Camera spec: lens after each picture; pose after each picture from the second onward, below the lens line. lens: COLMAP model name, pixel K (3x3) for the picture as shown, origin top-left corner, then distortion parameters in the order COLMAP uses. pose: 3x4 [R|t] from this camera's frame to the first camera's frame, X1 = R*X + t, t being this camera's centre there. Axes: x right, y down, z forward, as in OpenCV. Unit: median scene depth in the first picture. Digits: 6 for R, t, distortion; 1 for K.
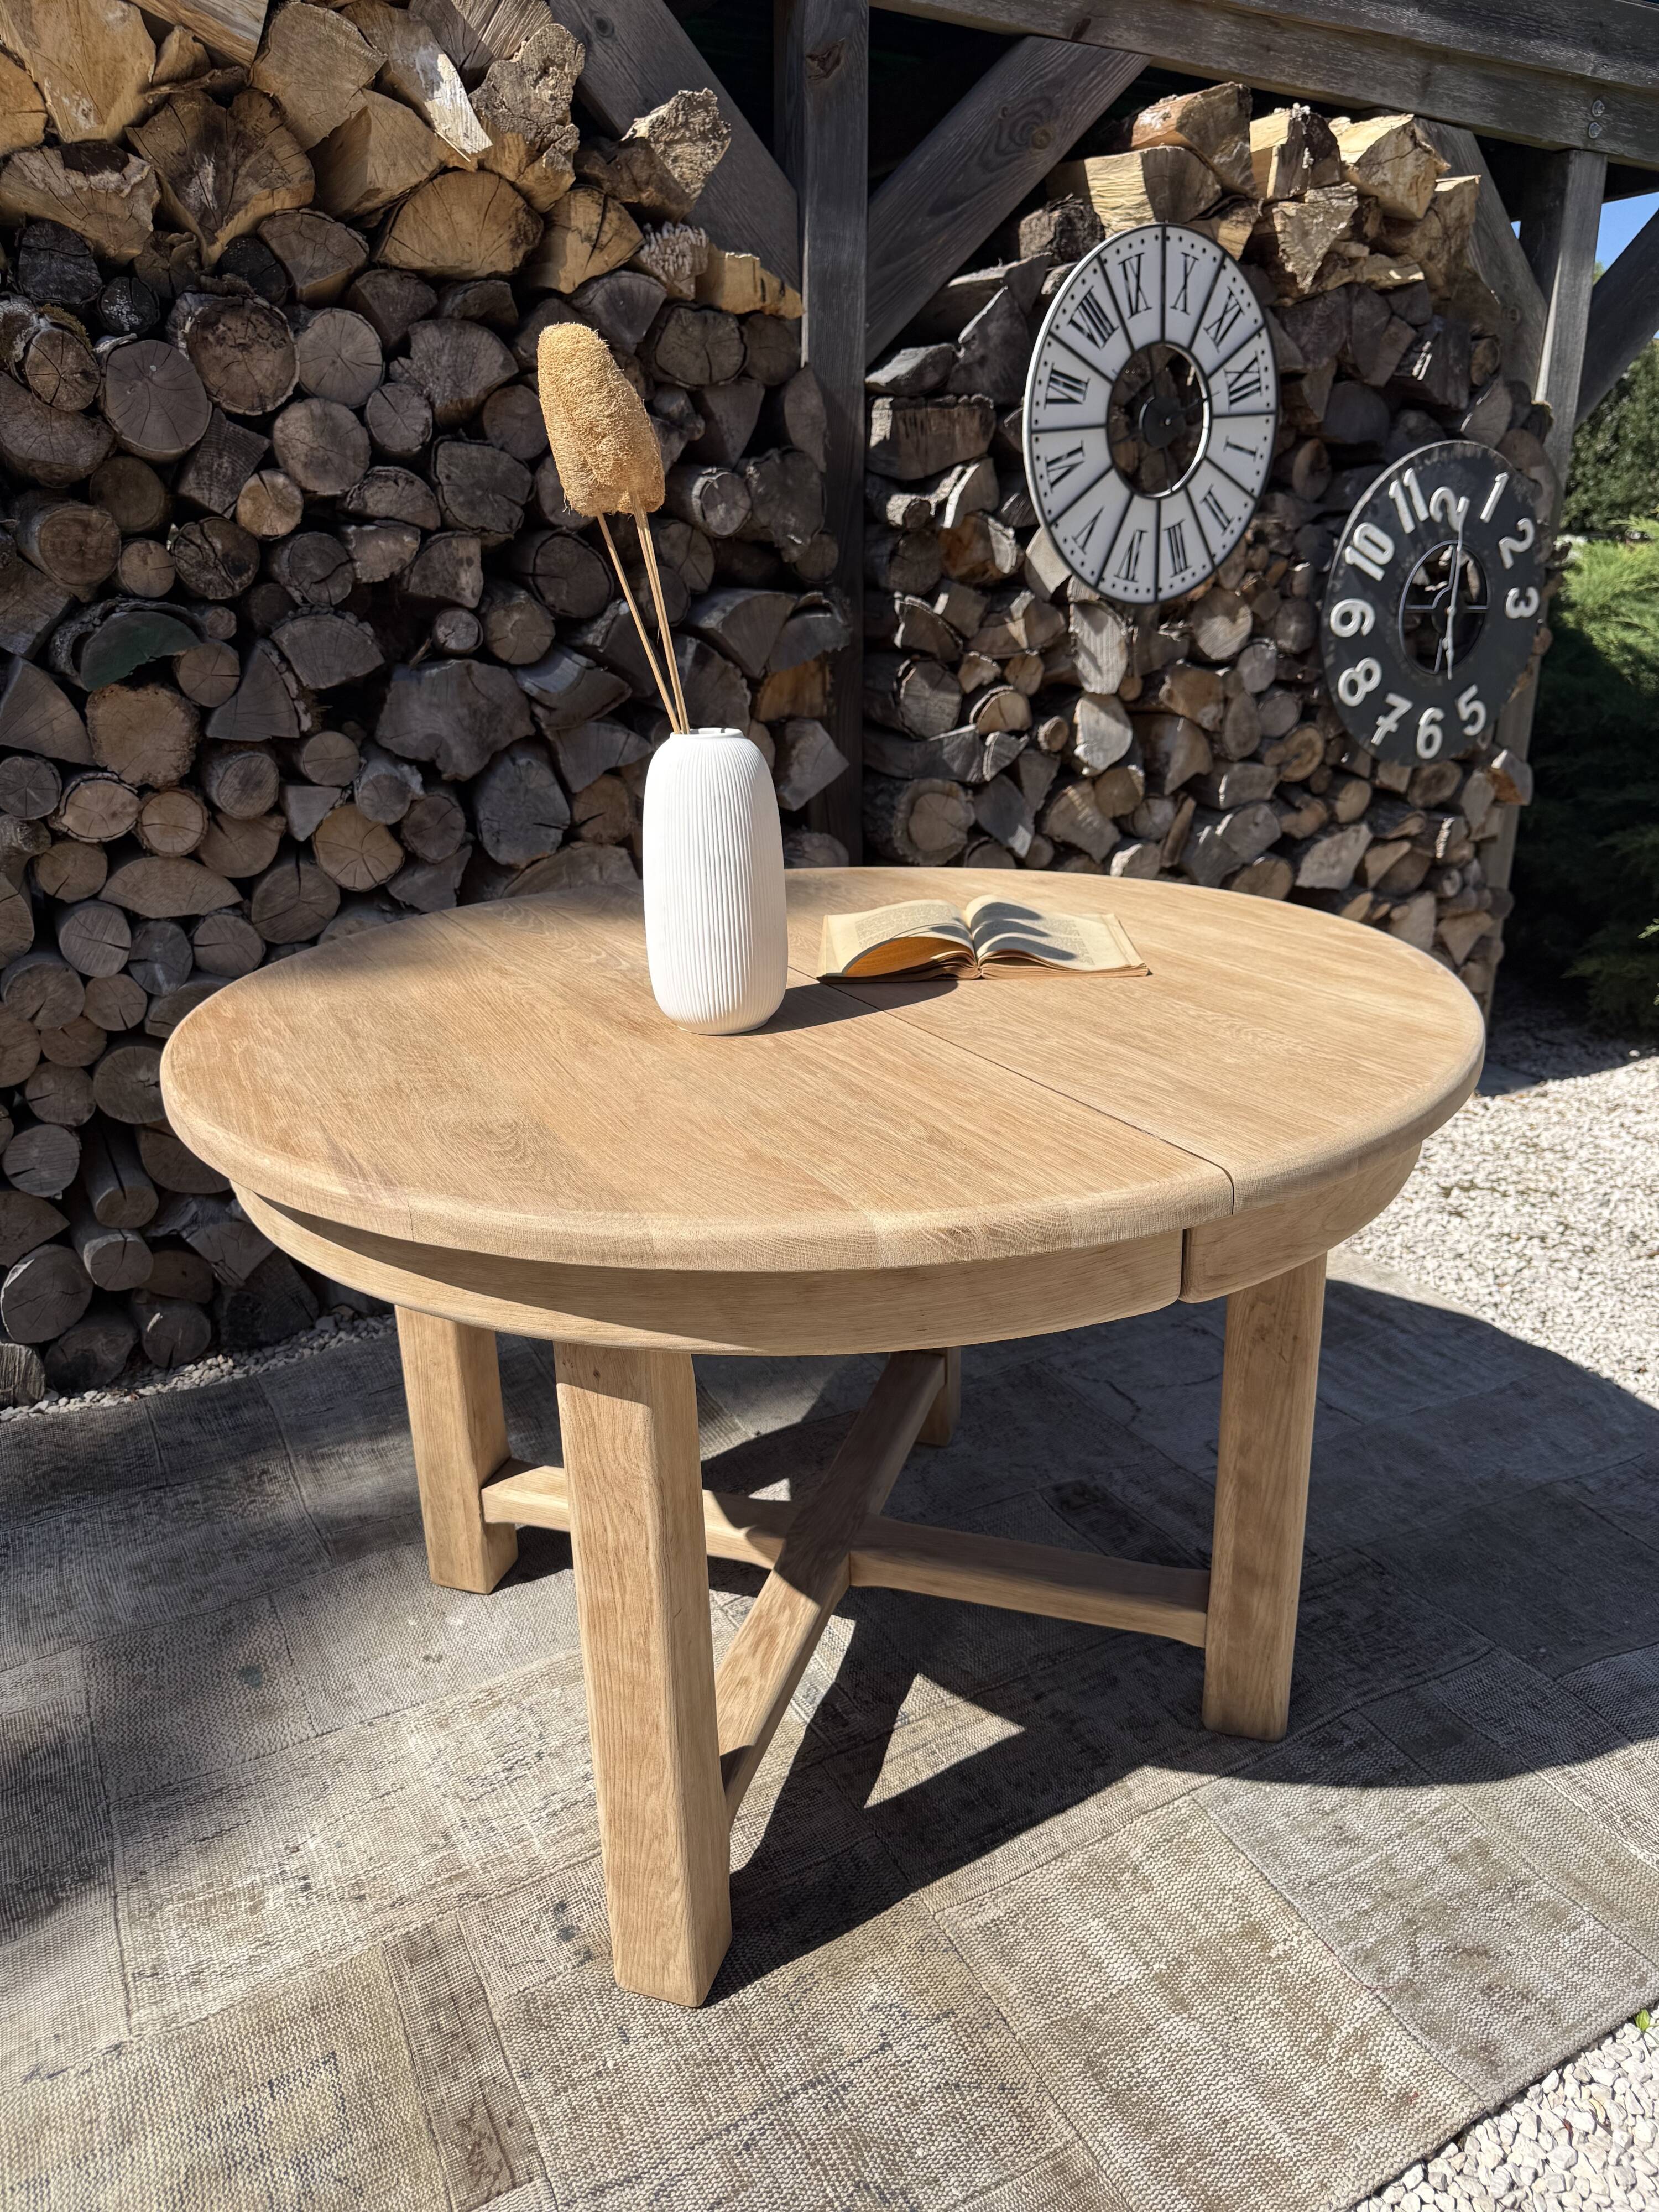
lens RADIAL K [[1567.2, 0, 814.5], [0, 1567.2, 1114.0], [0, 0, 1]] dist [-0.000941, -0.004910]
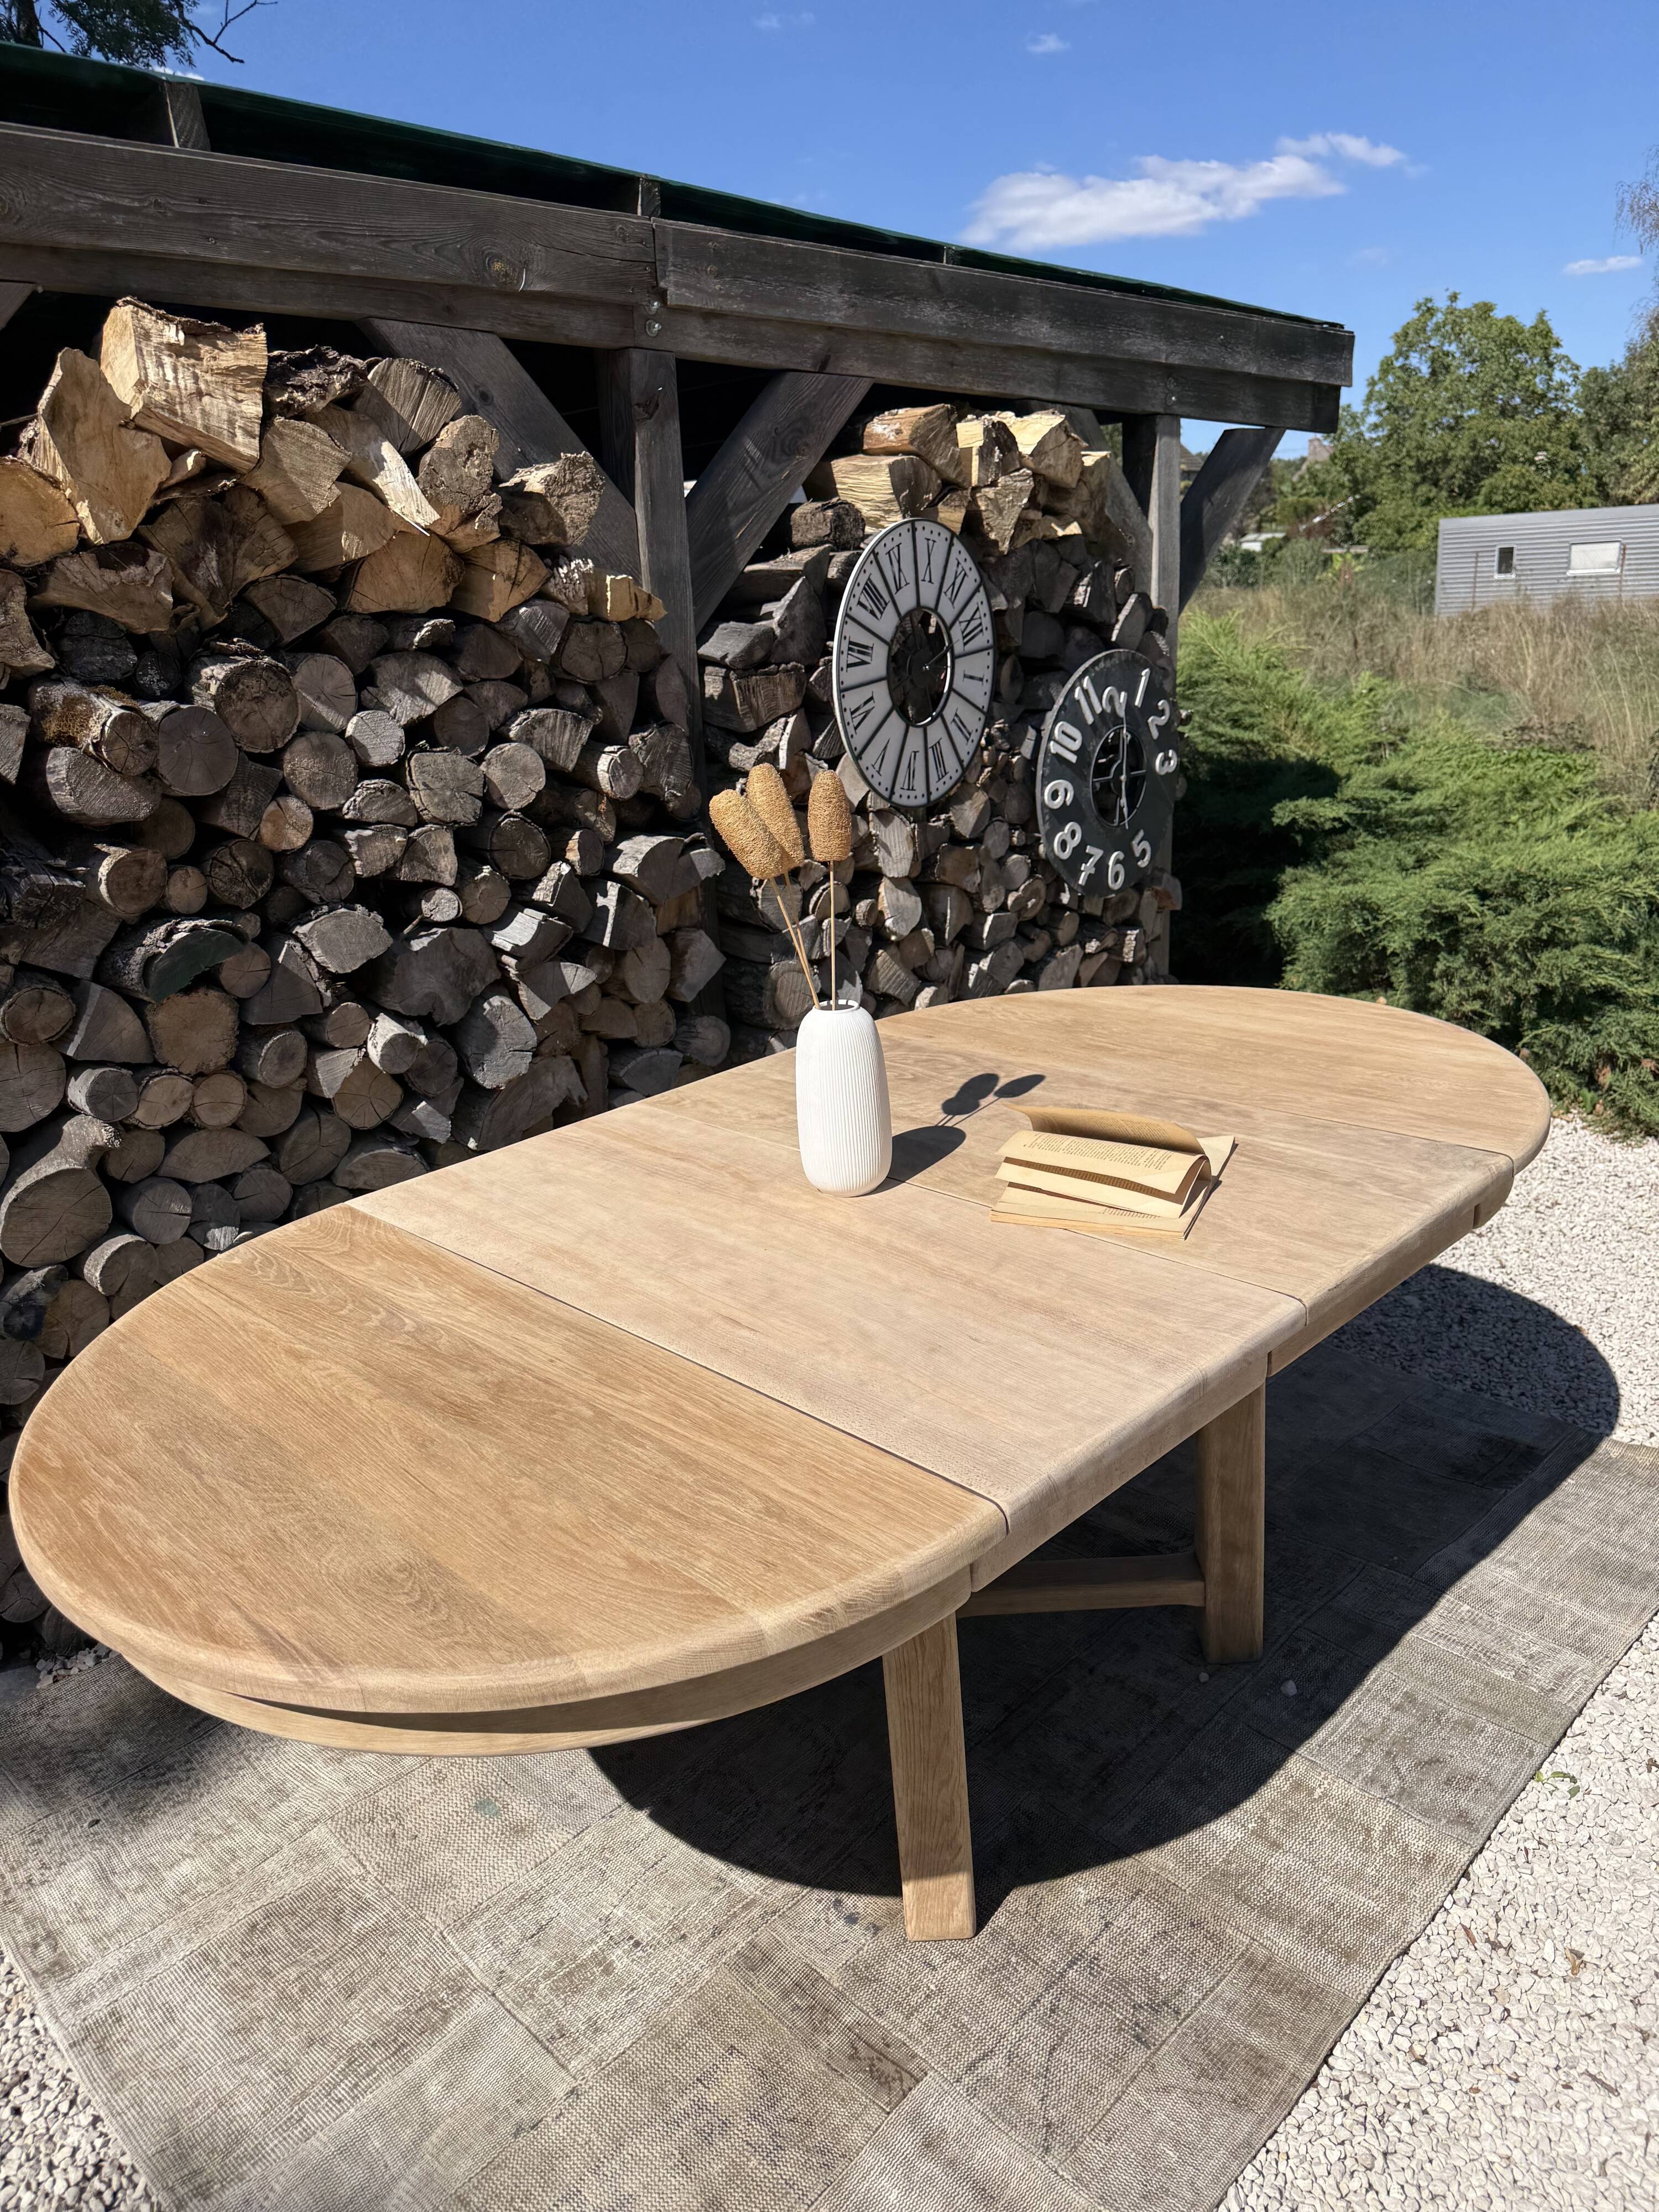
lens RADIAL K [[1525.2, 0, 832.3], [0, 1525.2, 1109.8], [0, 0, 1]] dist [0.136230, -0.250096]
pose [[0.953039, -0.135752, 0.270716, -0.250801], [0.142965, 0.989703, -0.007005, -0.092100], [-0.266978, 0.045379, 0.962634, -0.181939]]
